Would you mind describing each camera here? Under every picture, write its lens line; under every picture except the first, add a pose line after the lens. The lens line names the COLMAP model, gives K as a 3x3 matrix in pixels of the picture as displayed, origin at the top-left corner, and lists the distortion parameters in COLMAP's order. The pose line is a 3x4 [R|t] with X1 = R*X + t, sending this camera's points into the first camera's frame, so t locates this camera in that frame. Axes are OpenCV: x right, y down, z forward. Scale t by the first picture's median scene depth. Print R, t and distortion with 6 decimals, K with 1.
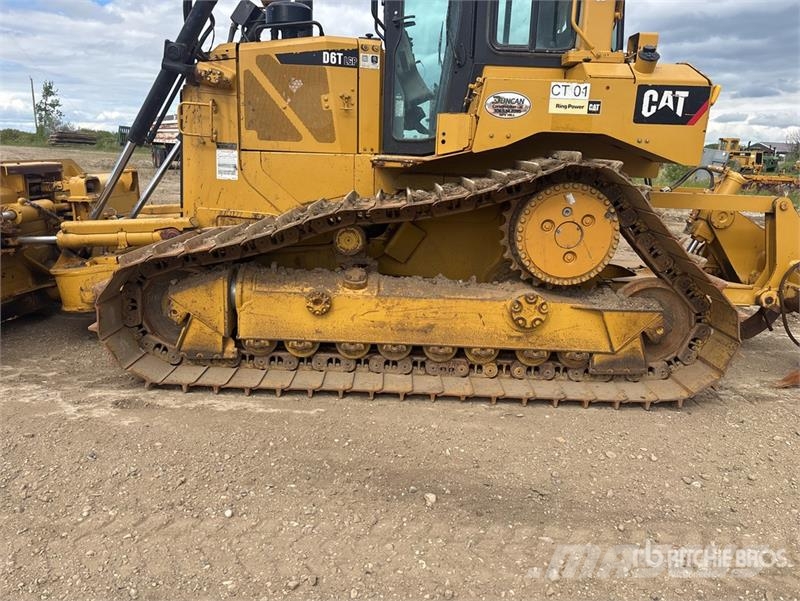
lens RADIAL K [[608.1, 0, 396.6], [0, 608.1, 296.1], [0, 0, 1]] dist [0.016746, -0.000969]
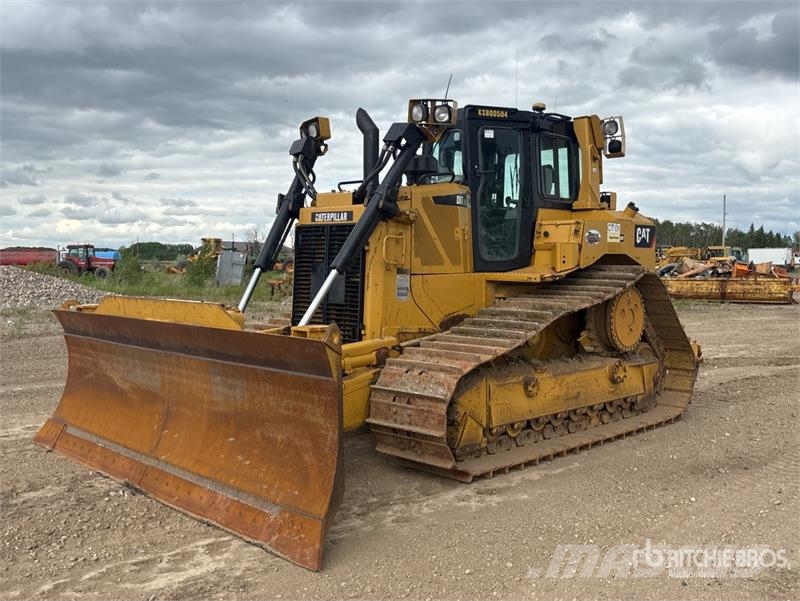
lens RADIAL K [[796.5, 0, 397.8], [0, 796.5, 273.8], [0, 0, 1]] dist [0.033665, -0.001237]
pose [[0.701766, -0.045337, 0.710963, -1.501141], [0.189623, 0.973859, -0.125068, -0.064596], [-0.686708, 0.222583, 0.692018, -0.022542]]
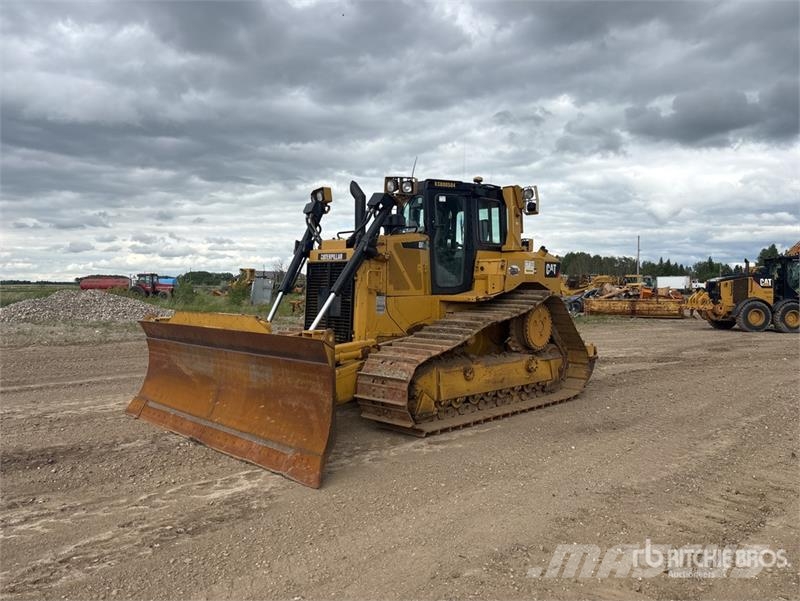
lens RADIAL K [[612.0, 0, 395.3], [0, 612.0, 282.5], [0, 0, 1]] dist [0.032336, -0.008993]
pose [[0.695546, -0.029862, 0.717861, -1.613403], [0.190703, 0.970971, -0.144384, -0.033263], [-0.692711, 0.237324, 0.681050, -0.184969]]
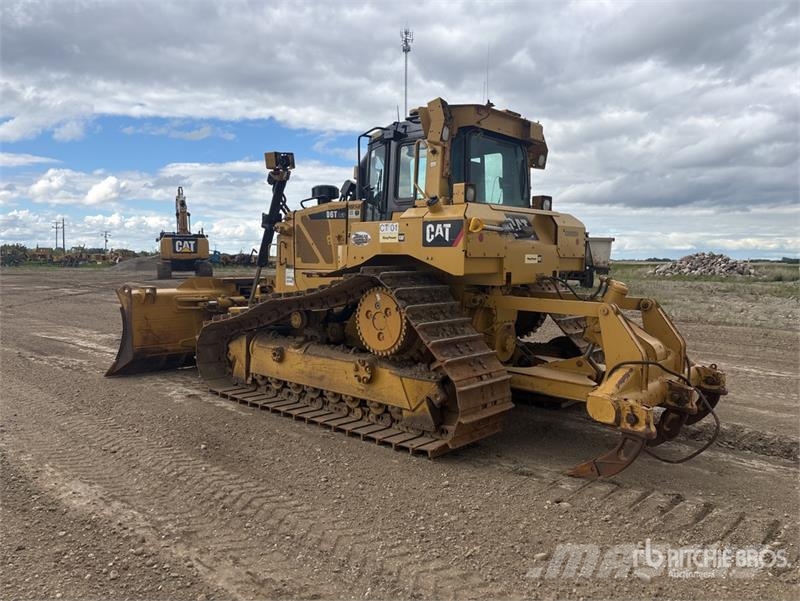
lens RADIAL K [[612.0, 0, 395.3], [0, 612.0, 282.5], [0, 0, 1]] dist [0.032336, -0.008993]
pose [[0.746971, 0.000246, -0.664857, 1.247323], [-0.144024, 0.976315, -0.161450, 0.041269], [0.649070, 0.216354, 0.729314, -0.078423]]
